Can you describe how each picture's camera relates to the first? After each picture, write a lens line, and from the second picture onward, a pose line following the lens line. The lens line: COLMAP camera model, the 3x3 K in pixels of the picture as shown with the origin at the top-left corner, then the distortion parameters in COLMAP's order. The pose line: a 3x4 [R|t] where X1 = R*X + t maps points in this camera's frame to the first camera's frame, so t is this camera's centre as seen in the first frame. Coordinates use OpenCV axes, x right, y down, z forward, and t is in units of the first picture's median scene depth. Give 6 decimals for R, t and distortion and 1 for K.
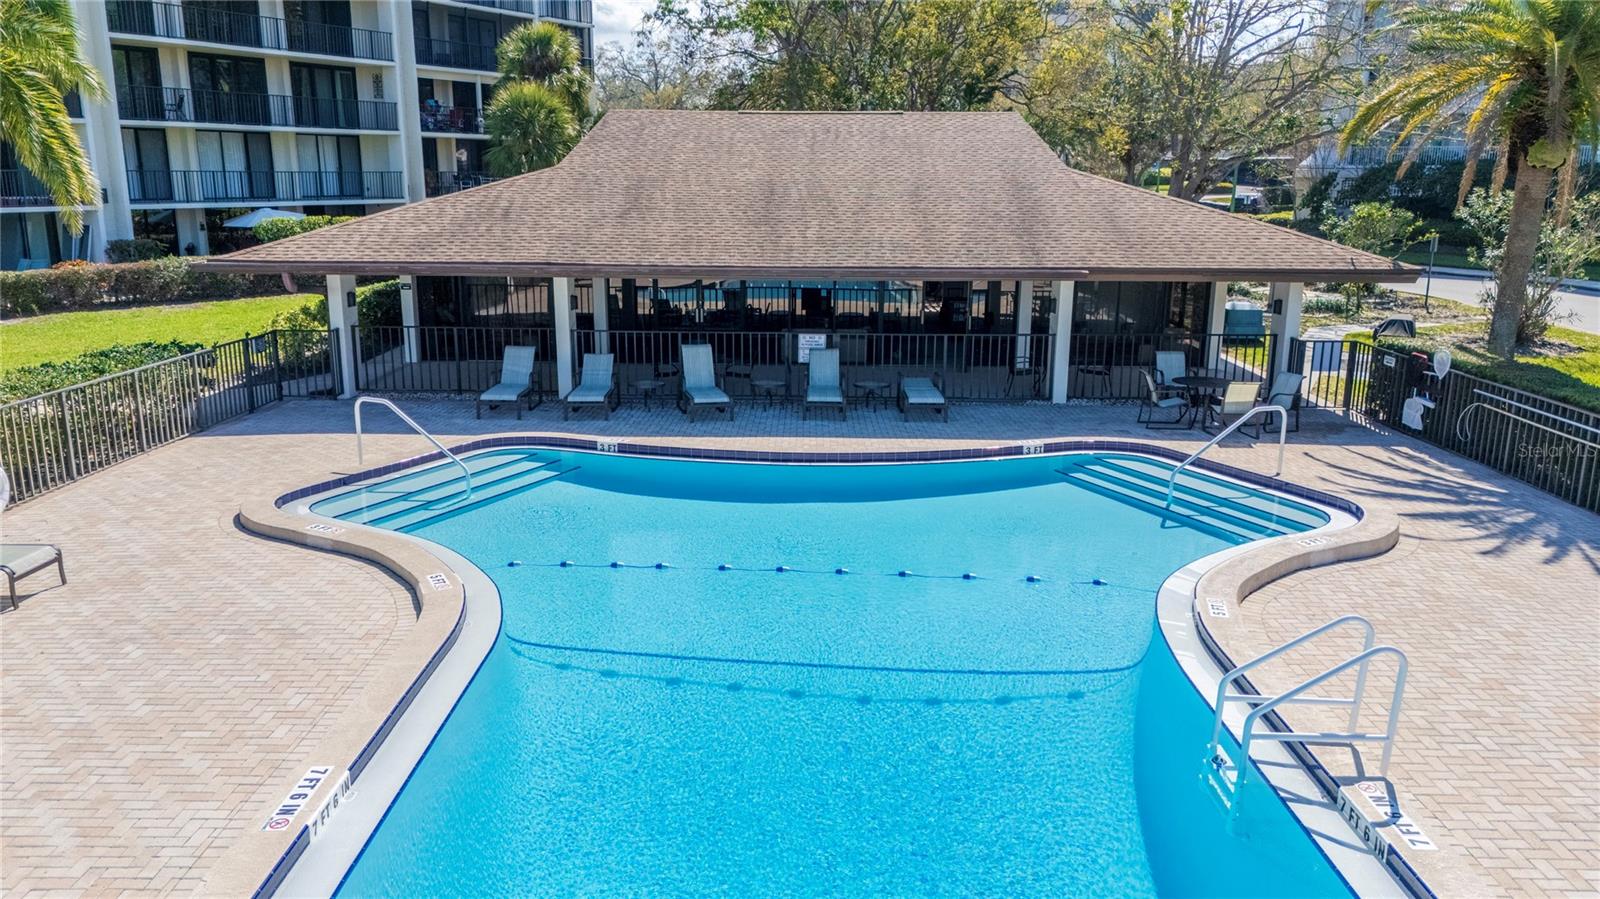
lens RADIAL K [[1175.3, 0, 800.0], [0, 1175.3, 449.5], [0, 0, 1]] dist [0.107699, -0.117540]
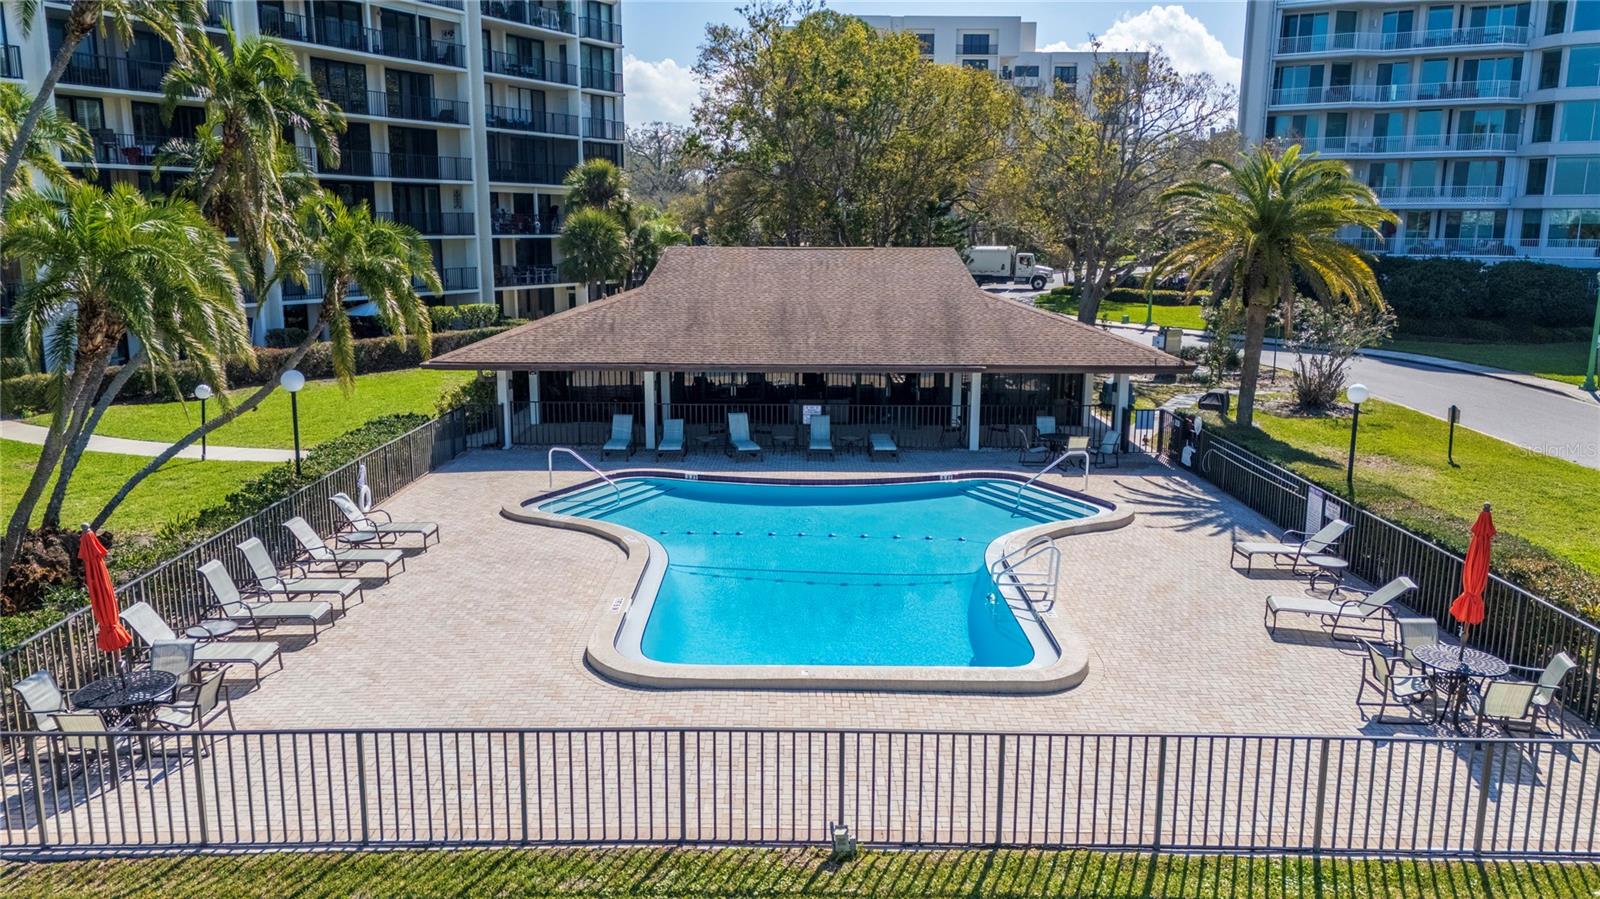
lens RADIAL K [[1175.3, 0, 800.0], [0, 1175.3, 449.5], [0, 0, 1]] dist [0.107699, -0.117540]
pose [[0.999965, -0.003837, 0.007486, -0.017747], [0.004156, 0.999065, -0.043042, 0.025648], [-0.007314, 0.043071, 0.999045, -0.543226]]
